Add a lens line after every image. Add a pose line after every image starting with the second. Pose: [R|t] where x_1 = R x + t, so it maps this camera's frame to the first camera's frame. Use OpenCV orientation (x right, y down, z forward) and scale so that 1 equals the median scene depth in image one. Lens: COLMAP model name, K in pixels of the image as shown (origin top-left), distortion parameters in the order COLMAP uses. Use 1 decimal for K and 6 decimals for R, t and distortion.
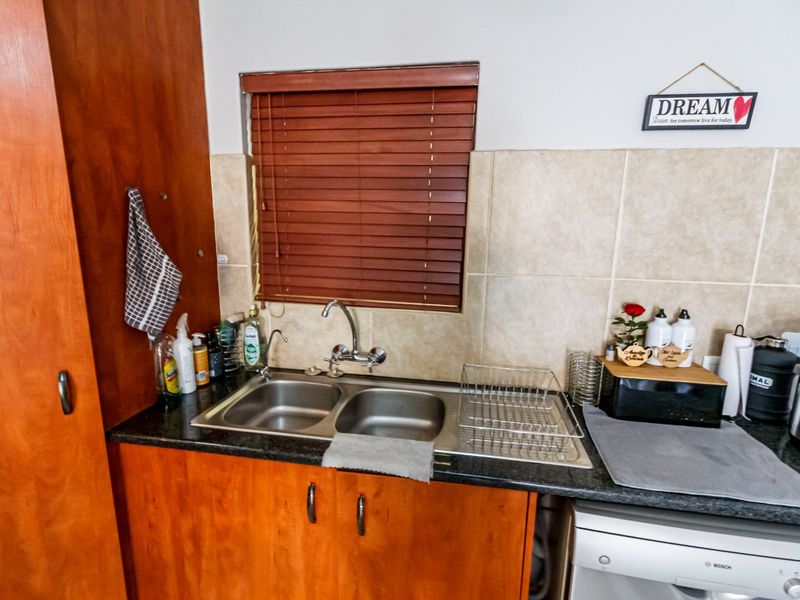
lens RADIAL K [[416.7, 0, 394.6], [0, 416.7, 305.3], [0, 0, 1]] dist [0.000562, 0.002010]
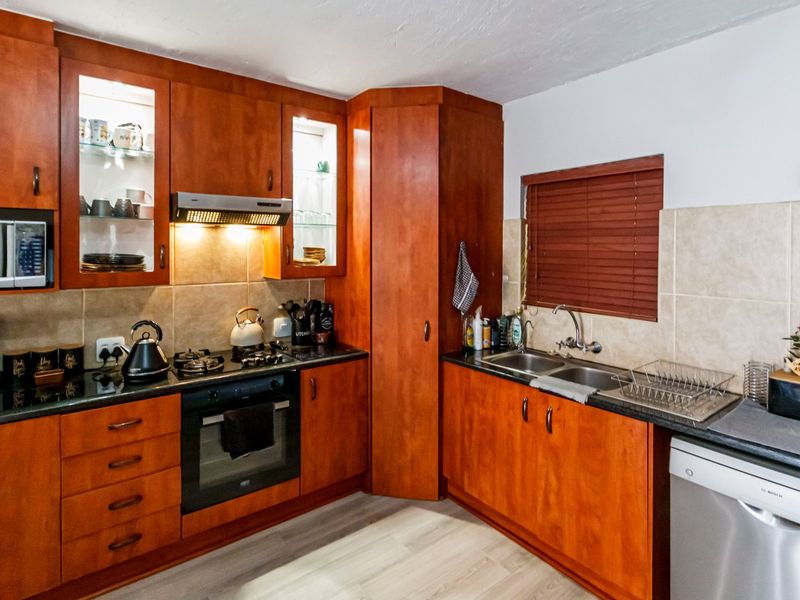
lens RADIAL K [[433.2, 0, 404.3], [0, 433.2, 251.3], [0, 0, 1]] dist [0.000198, 0.001666]
pose [[0.751257, -0.007548, -0.659966, 0.582675], [-0.126838, 0.979645, -0.155587, 0.142972], [0.647707, 0.200595, 0.735008, -0.771678]]
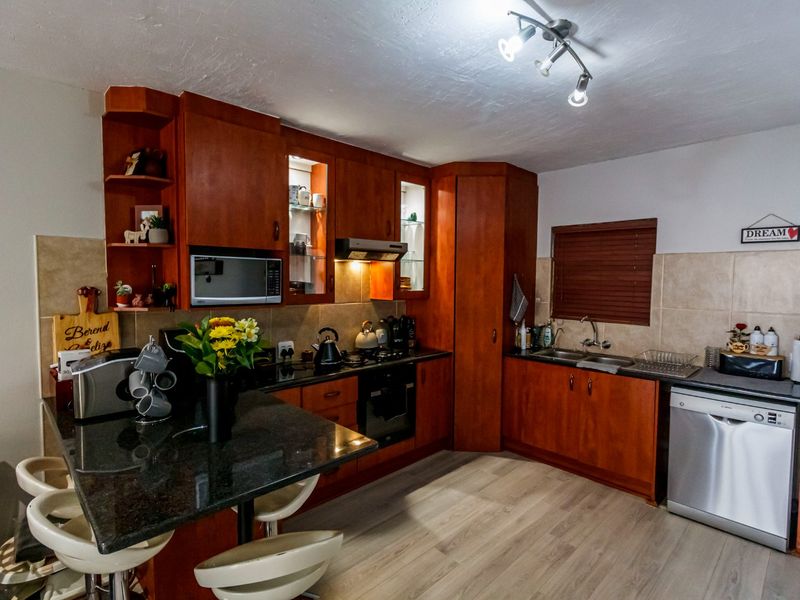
lens RADIAL K [[416.7, 0, 406.5], [0, 416.7, 302.5], [0, 0, 1]] dist [0.000562, 0.002010]
pose [[0.830548, 0.024407, -0.556413, 0.382288], [-0.109598, 0.986667, -0.120316, 0.359045], [0.546058, 0.160910, 0.822149, -1.795380]]
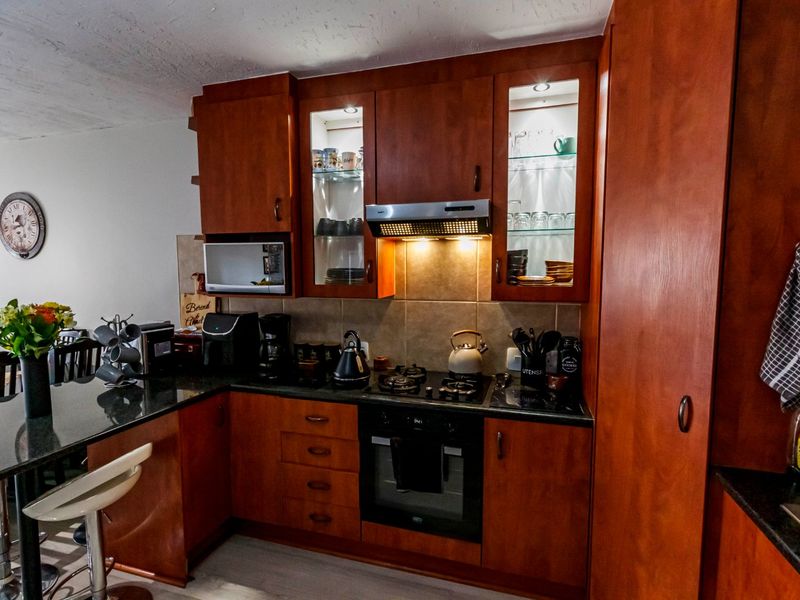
lens RADIAL K [[416.7, 0, 415.4], [0, 416.7, 303.6], [0, 0, 1]] dist [0.000562, 0.002010]
pose [[-0.099104, 0.075979, -0.992172, 0.412324], [-0.203548, 0.974450, 0.094954, -0.052758], [0.974036, 0.211365, -0.081106, 0.223067]]
